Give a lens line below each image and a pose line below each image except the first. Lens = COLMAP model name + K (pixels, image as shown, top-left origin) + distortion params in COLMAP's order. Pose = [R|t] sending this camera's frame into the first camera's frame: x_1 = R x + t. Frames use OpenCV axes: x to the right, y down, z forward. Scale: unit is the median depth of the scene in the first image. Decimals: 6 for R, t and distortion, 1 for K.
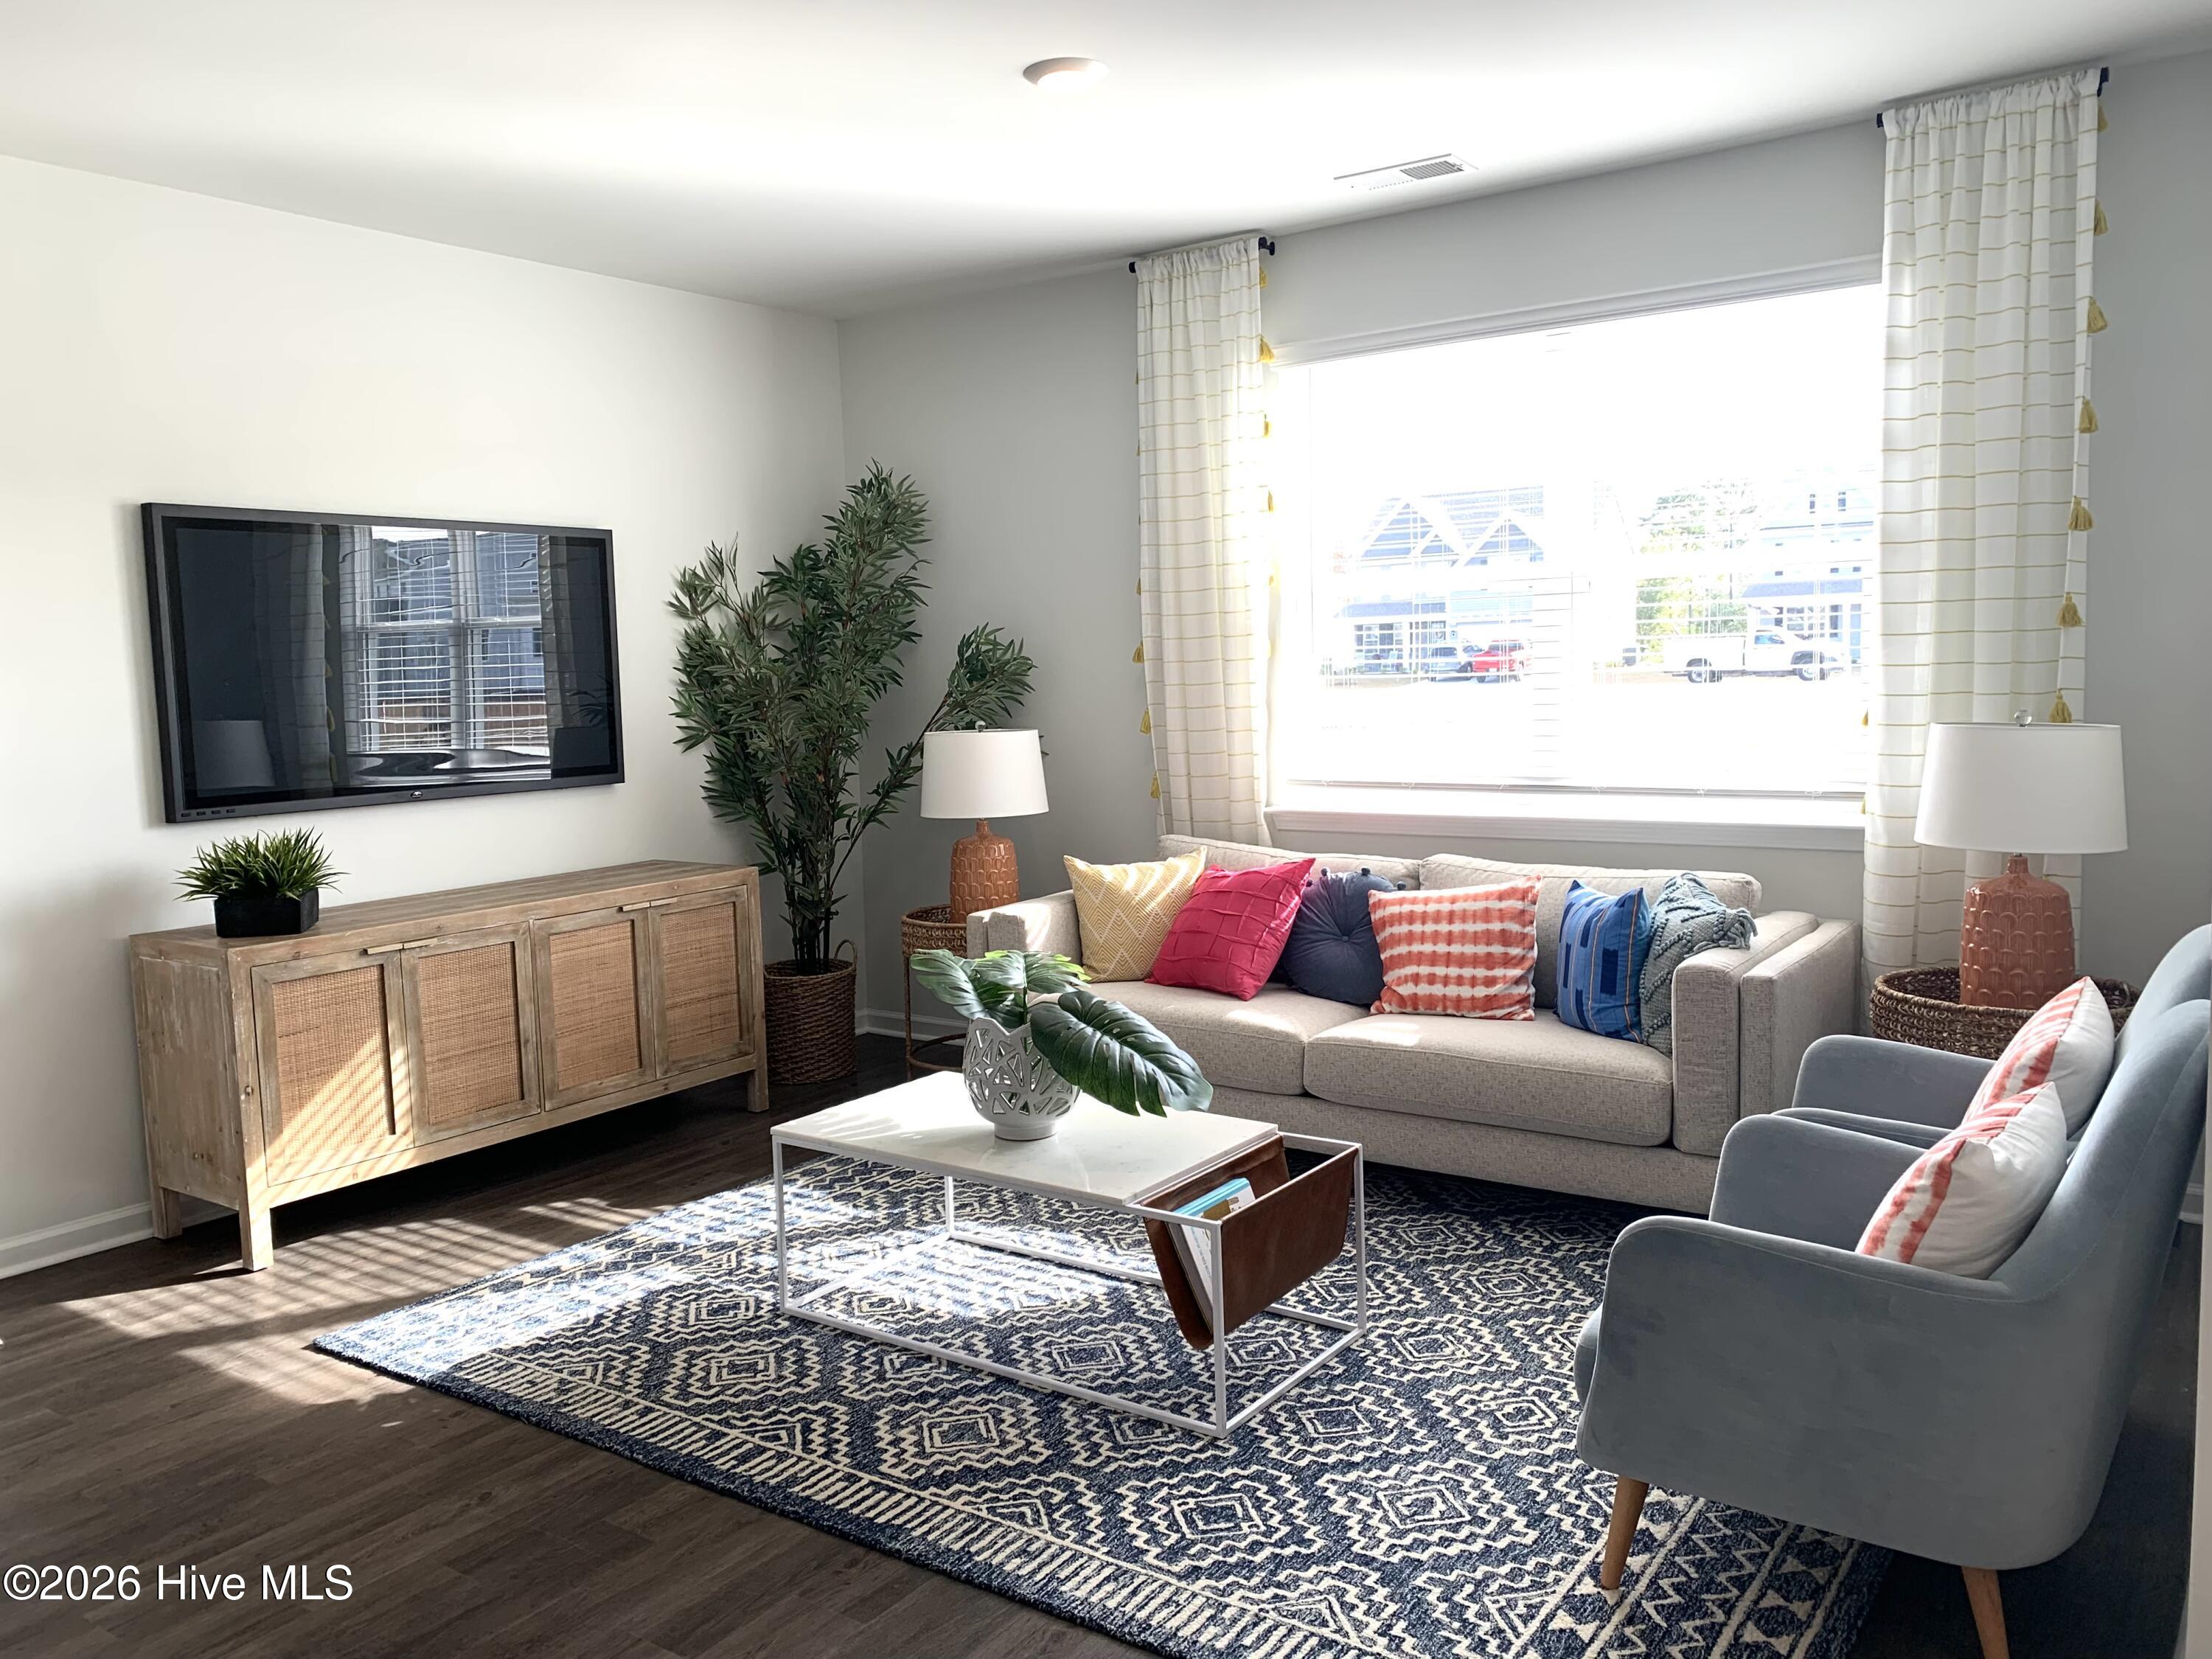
lens RADIAL K [[1707.8, 0, 1083.4], [0, 1707.8, 816.5], [0, 0, 1]] dist [0.039030, -0.032492]
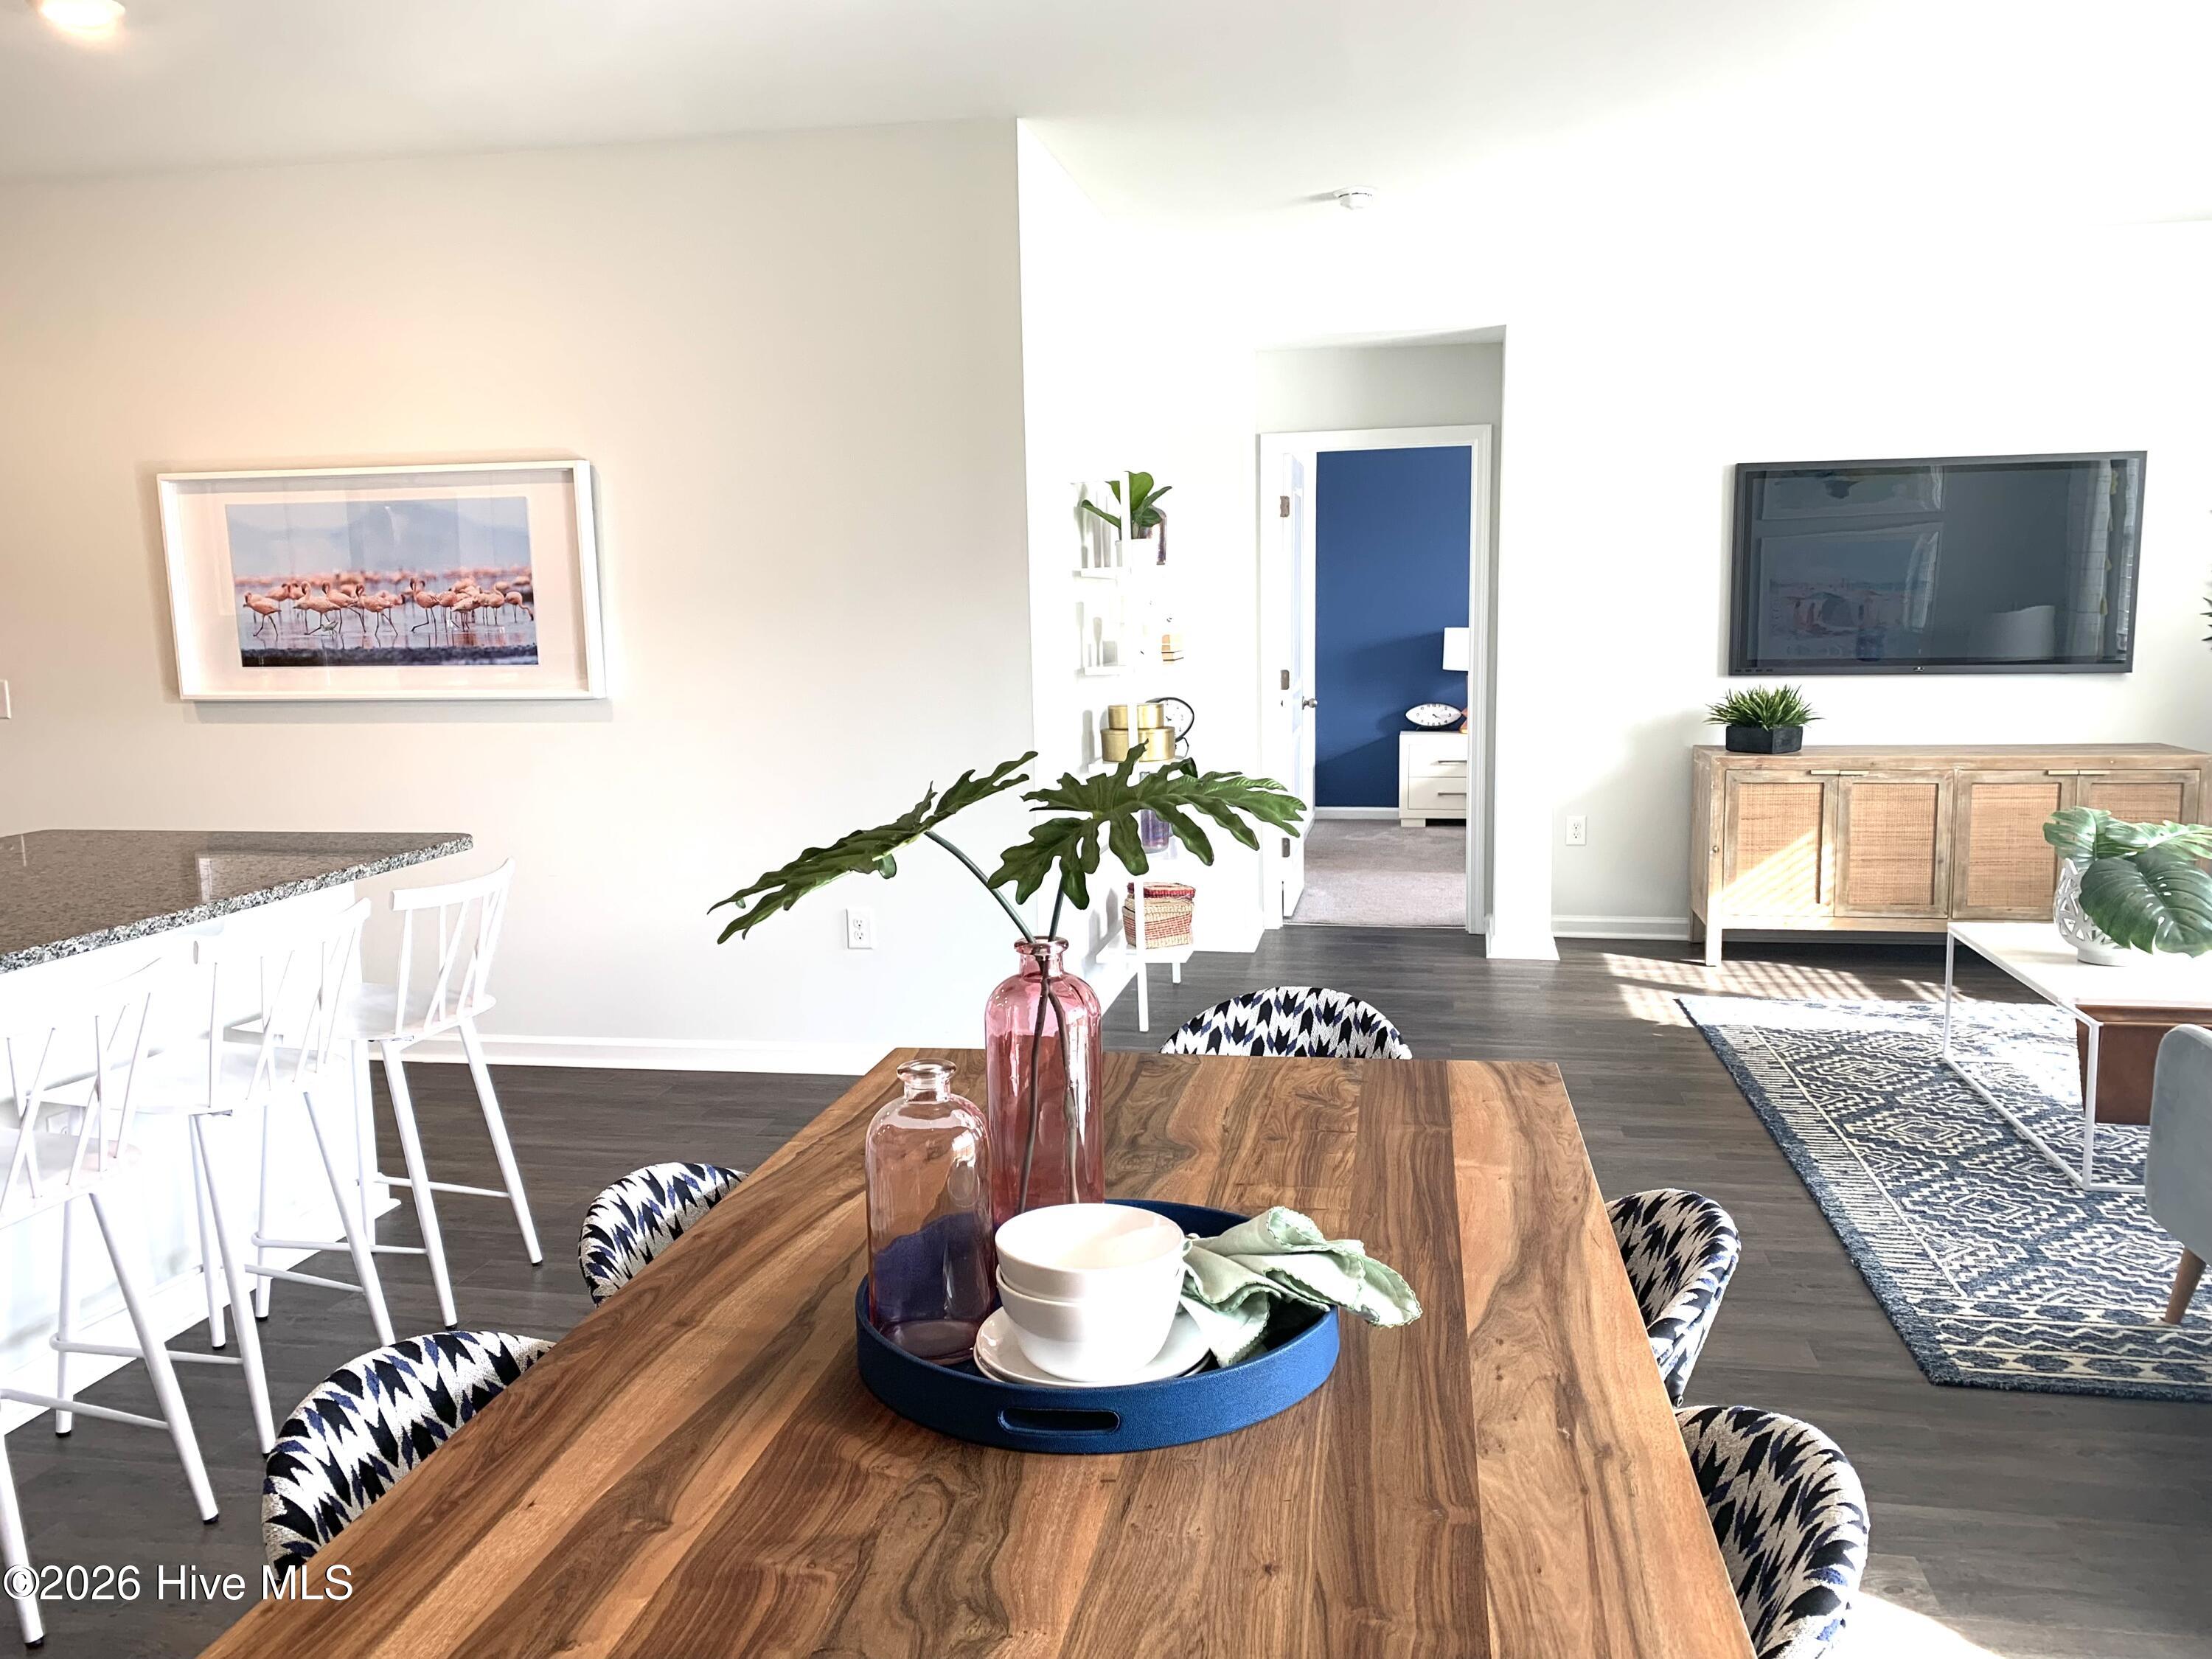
lens RADIAL K [[1707.8, 0, 1092.4], [0, 1707.8, 843.8], [0, 0, 1]] dist [0.039030, -0.032492]
pose [[0.419686, 0.150613, -0.895086, 0.625248], [-0.079458, 0.988447, 0.129066, 0.000050], [0.904185, 0.016955, 0.426805, -0.156385]]
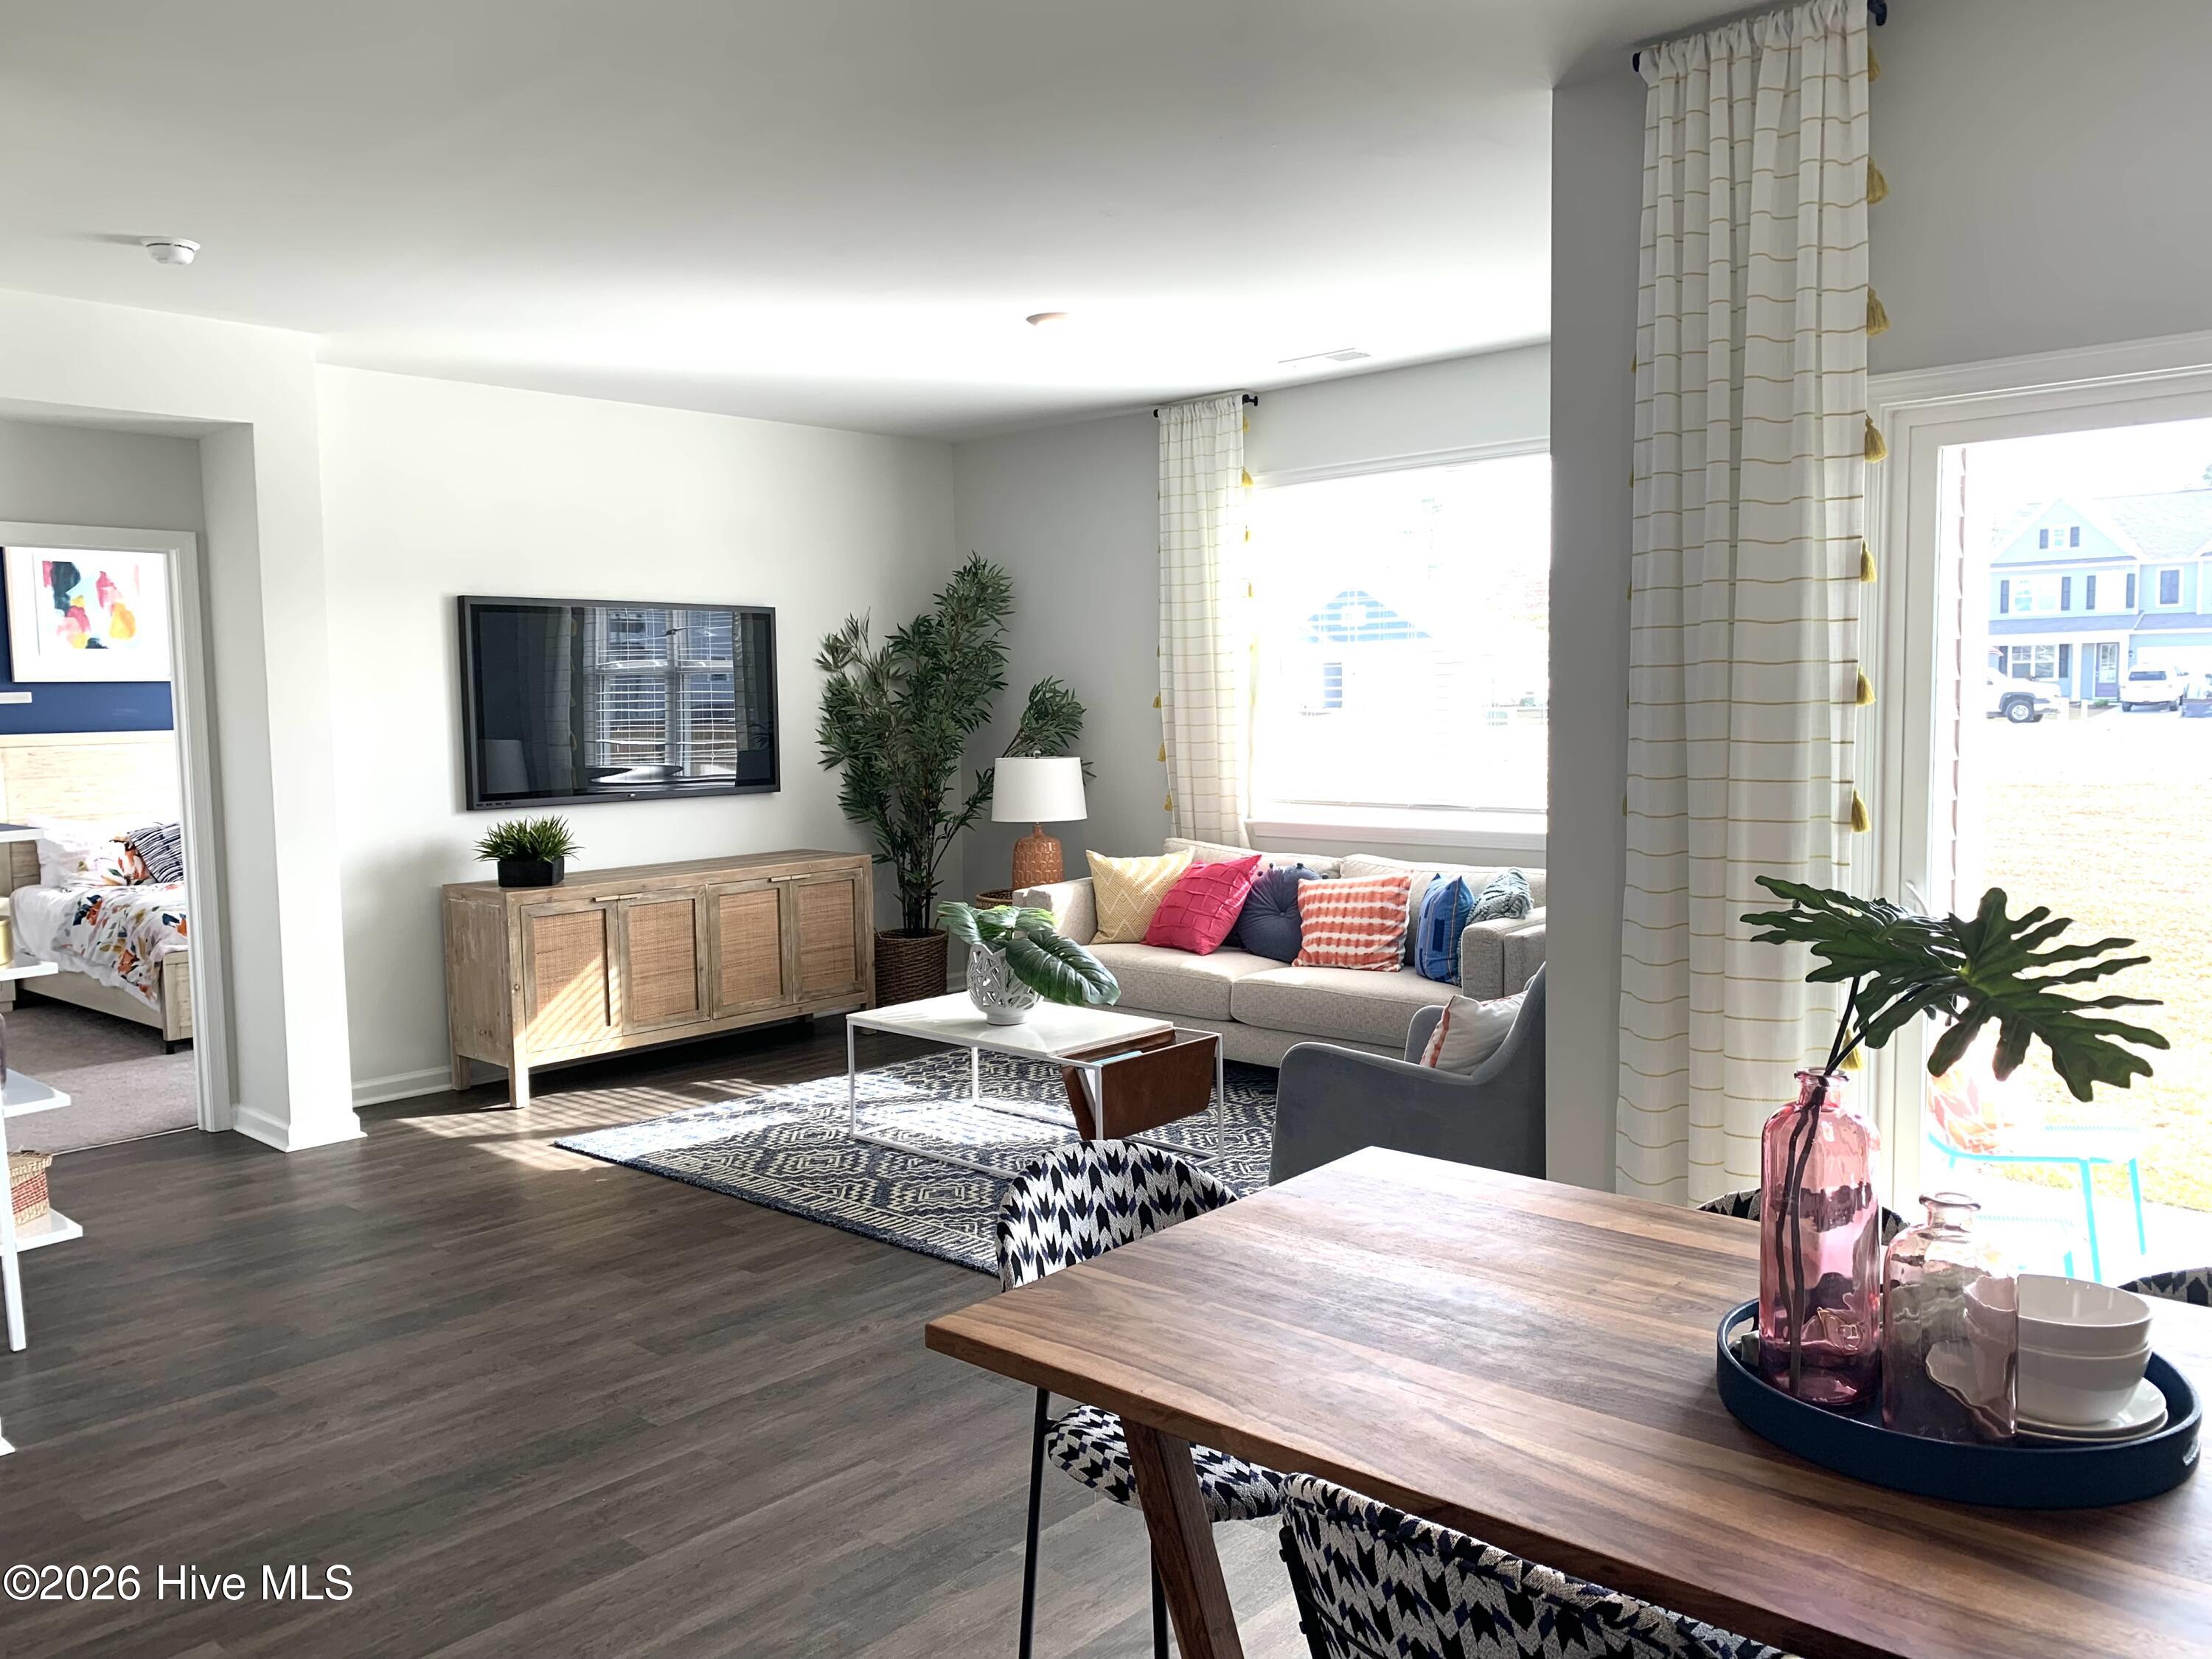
lens RADIAL K [[1707.8, 0, 1103.8], [0, 1707.8, 840.9], [0, 0, 1]] dist [0.039030, -0.032492]
pose [[0.993528, 0.022078, -0.111422, 0.180158], [-0.022432, 0.999747, -0.001926, 0.021091], [0.111351, 0.004413, 0.993771, -0.413893]]
